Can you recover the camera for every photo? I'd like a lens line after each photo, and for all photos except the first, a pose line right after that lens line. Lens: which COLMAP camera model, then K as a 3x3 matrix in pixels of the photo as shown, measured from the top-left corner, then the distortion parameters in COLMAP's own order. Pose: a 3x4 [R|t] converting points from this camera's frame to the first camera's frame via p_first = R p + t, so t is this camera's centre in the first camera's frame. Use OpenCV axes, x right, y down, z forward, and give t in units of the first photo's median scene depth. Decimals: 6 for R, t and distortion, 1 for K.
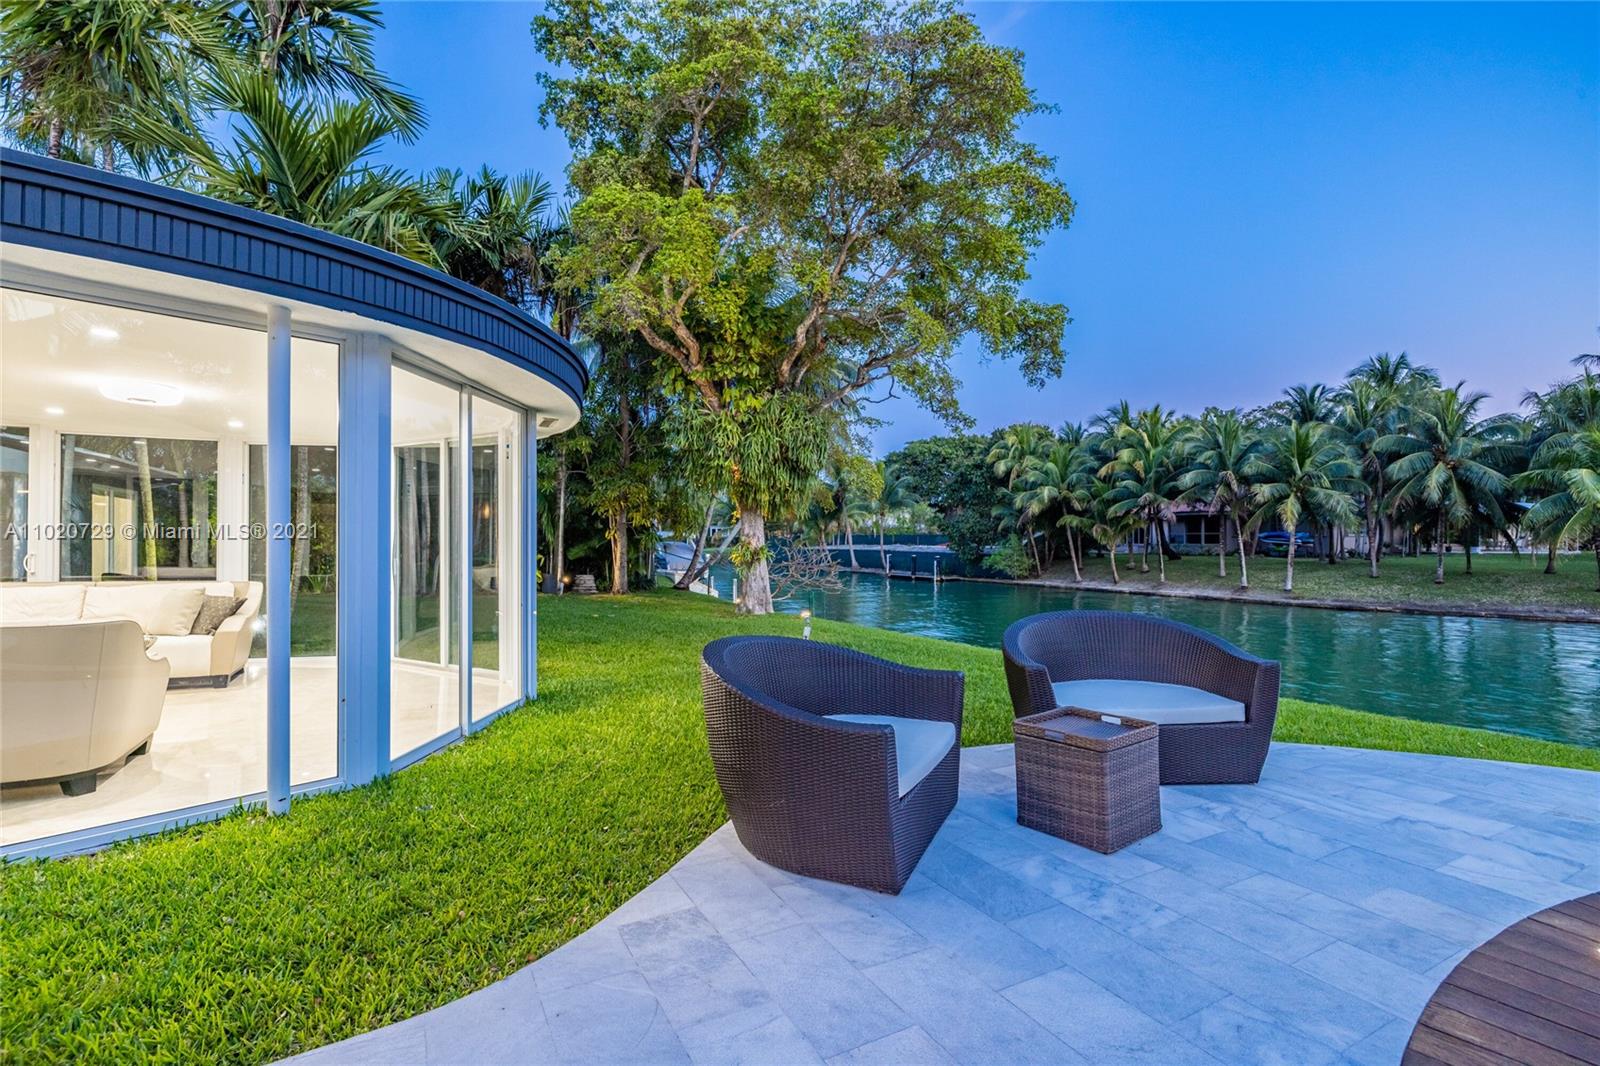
lens RADIAL K [[721.0, 0, 800.0], [0, 721.0, 533.0], [0, 0, 1]] dist [-0.000432, 0.000167]
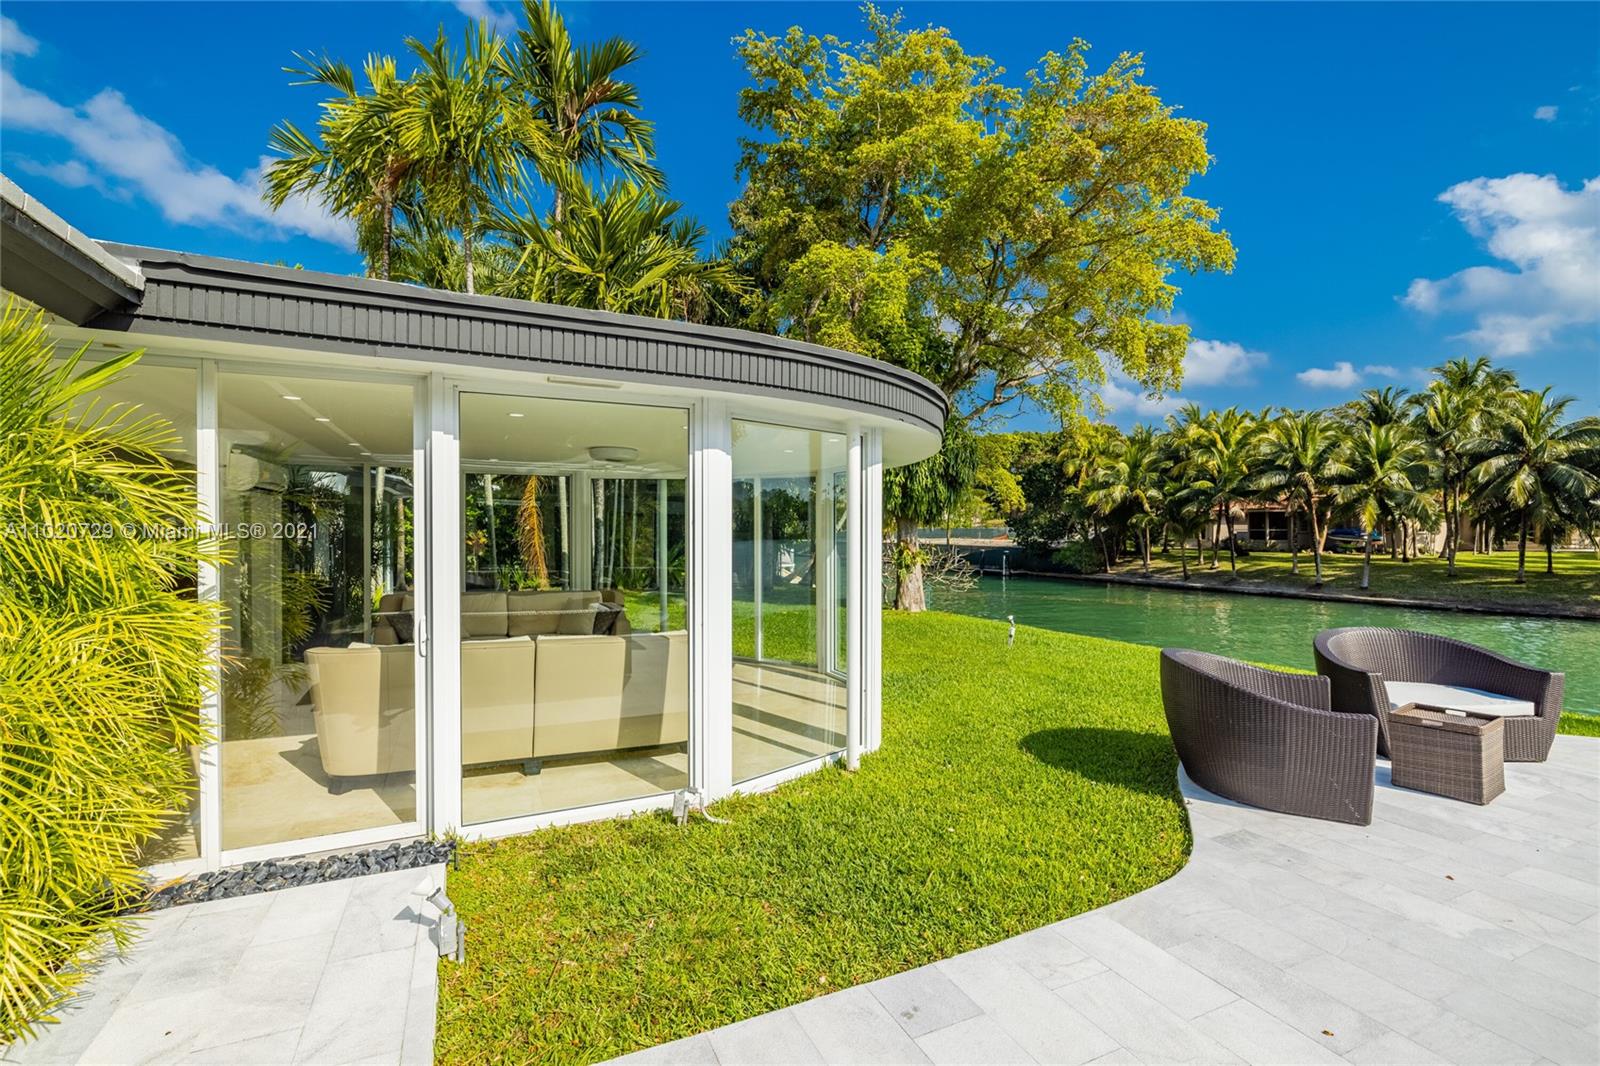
lens RADIAL K [[704.7, 0, 794.1], [0, 704.7, 539.6], [0, 0, 1]] dist [-0.000404, -0.000195]
pose [[0.998837, 0.003779, -0.048064, -0.091174], [-0.002596, 0.999693, 0.024653, -0.012329], [0.048143, -0.024499, 0.998540, -0.048206]]
